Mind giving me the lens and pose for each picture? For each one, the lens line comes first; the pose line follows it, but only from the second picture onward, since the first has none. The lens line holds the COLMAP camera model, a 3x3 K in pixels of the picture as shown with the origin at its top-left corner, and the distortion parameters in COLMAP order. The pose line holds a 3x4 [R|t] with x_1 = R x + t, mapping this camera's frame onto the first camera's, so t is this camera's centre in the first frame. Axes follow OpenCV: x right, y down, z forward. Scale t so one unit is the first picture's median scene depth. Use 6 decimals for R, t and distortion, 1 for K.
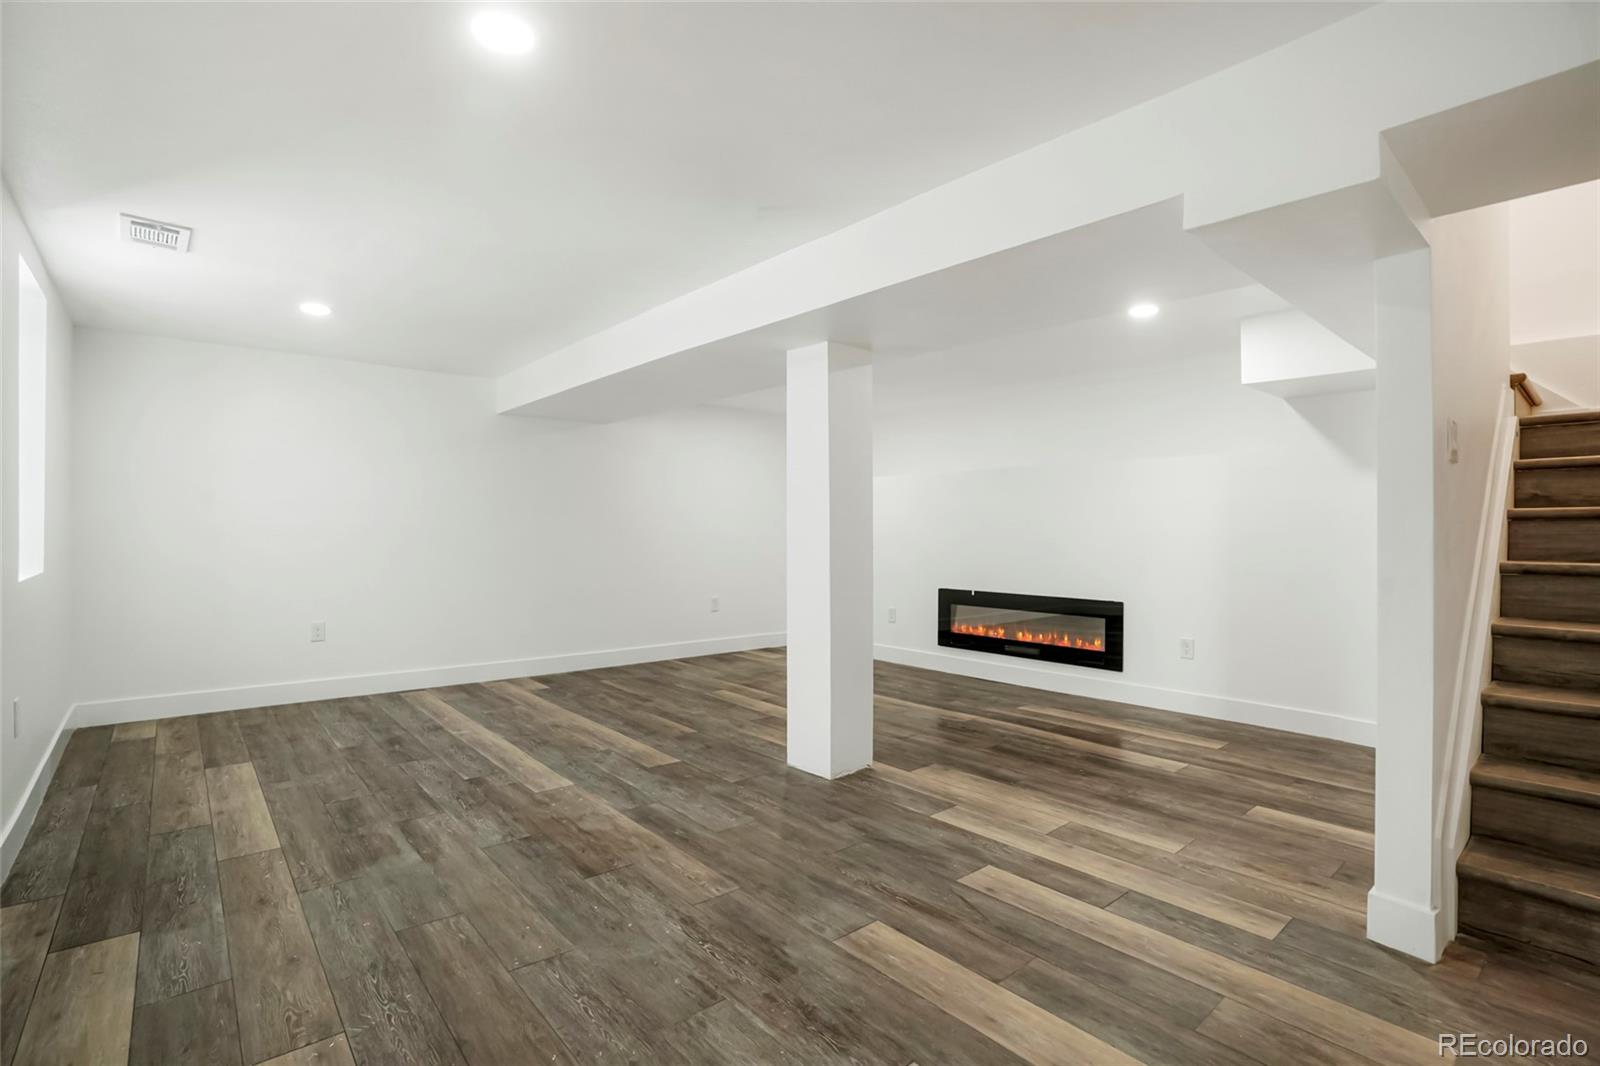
lens RADIAL K [[745.3, 0, 804.0], [0, 745.3, 546.0], [0, 0, 1]] dist [-0.047379, 0.005452]
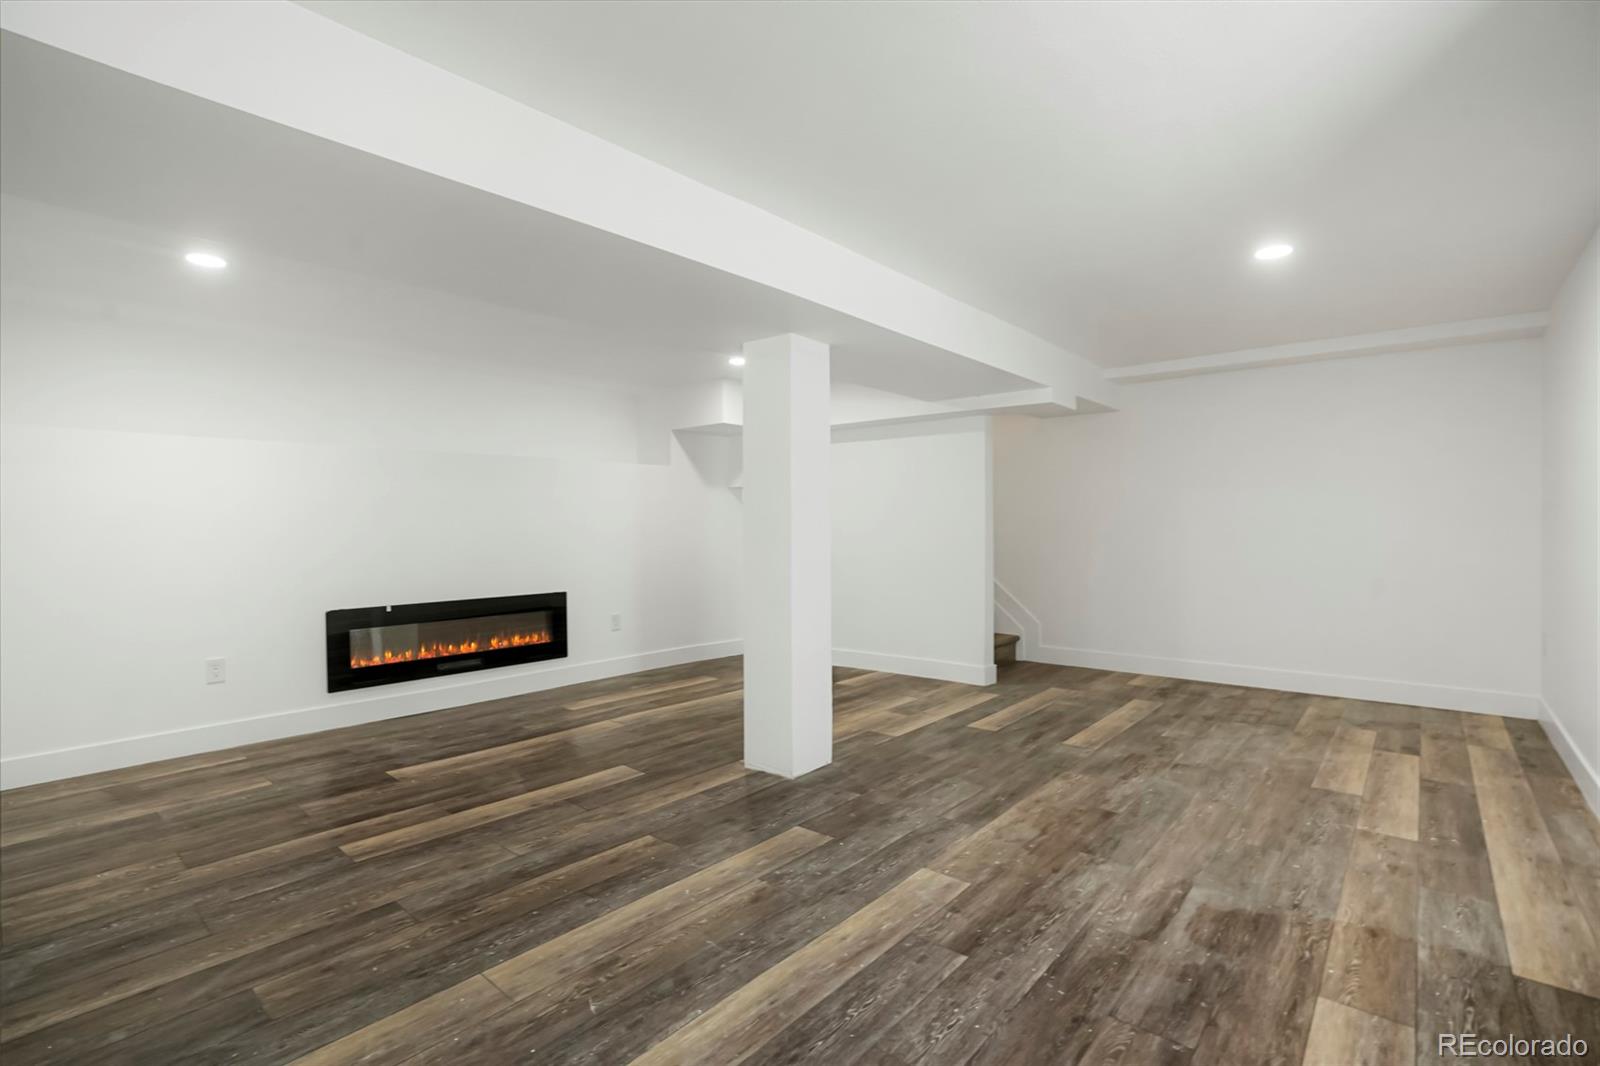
lens RADIAL K [[745.3, 0, 801.5], [0, 745.3, 525.2], [0, 0, 1]] dist [-0.047379, 0.005452]
pose [[-0.151343, -0.000768, 0.988481, -1.131599], [0.023890, 0.999705, 0.004434, -0.030285], [-0.988193, 0.024286, -0.151280, 1.353803]]
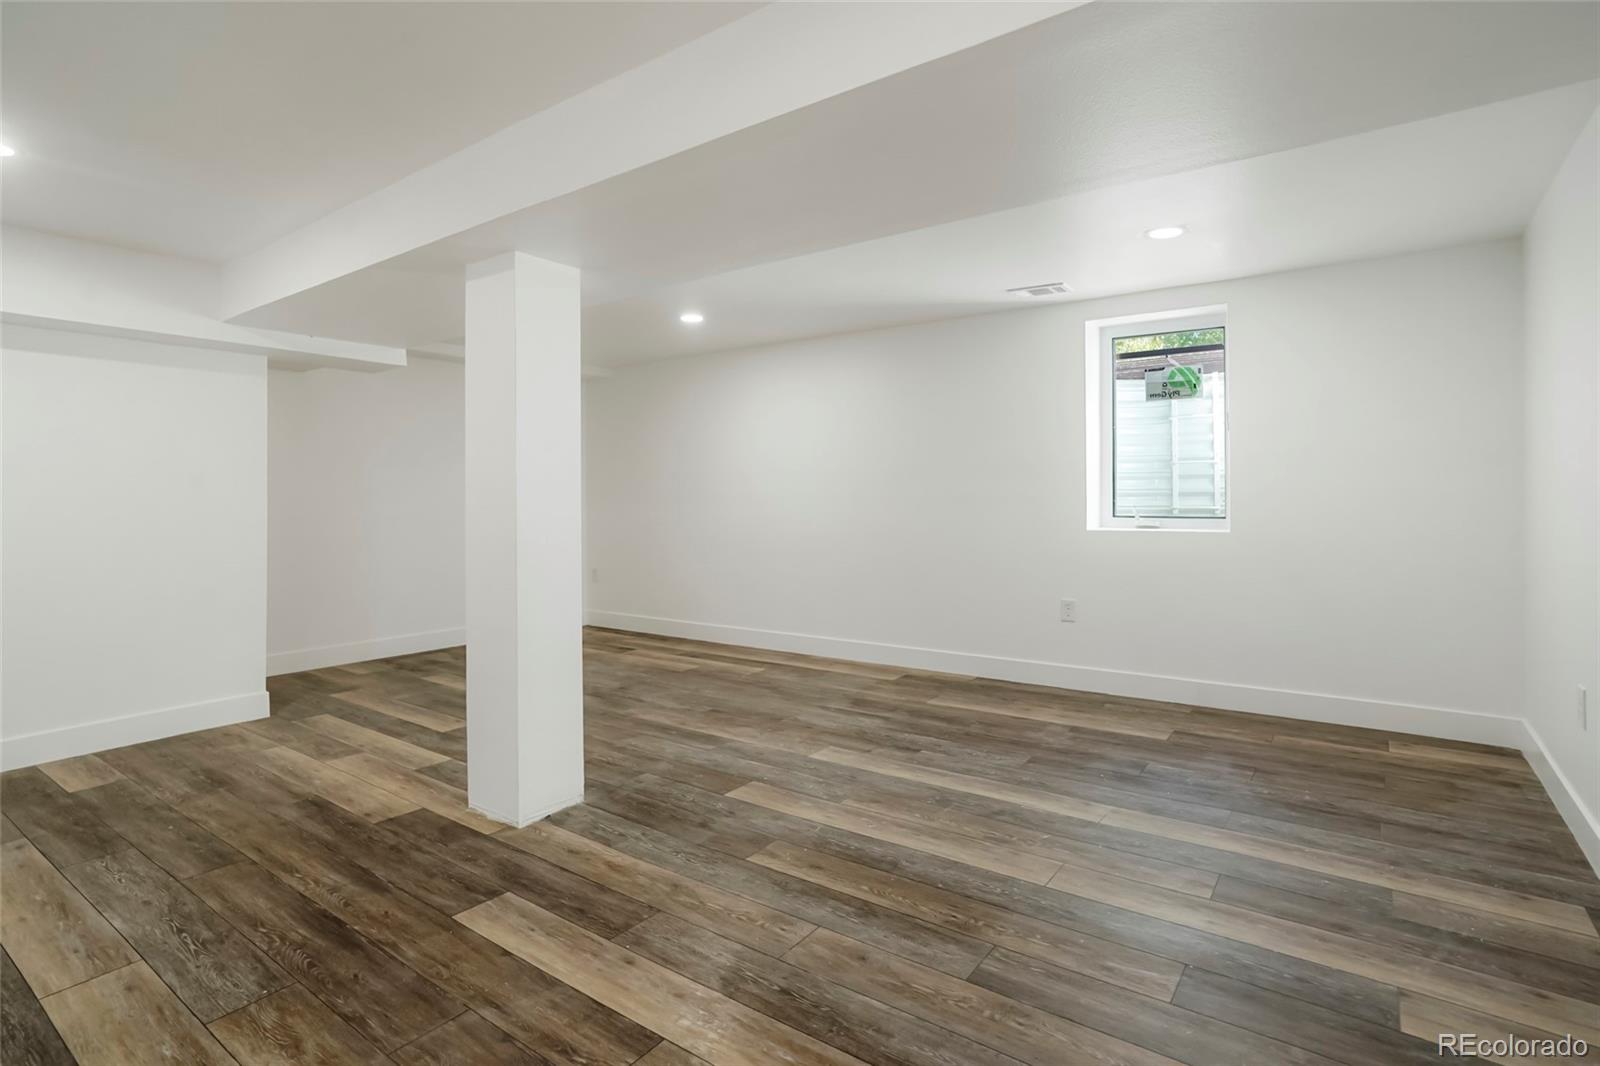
lens RADIAL K [[787.7, 0, 798.6], [0, 787.7, 525.4], [0, 0, 1]] dist [-0.010295, 0.000620]
pose [[-0.974469, 0.010037, -0.224297, -0.072869], [-0.001882, 0.998600, 0.052863, -0.045111], [0.224514, 0.051935, -0.973086, 2.216111]]
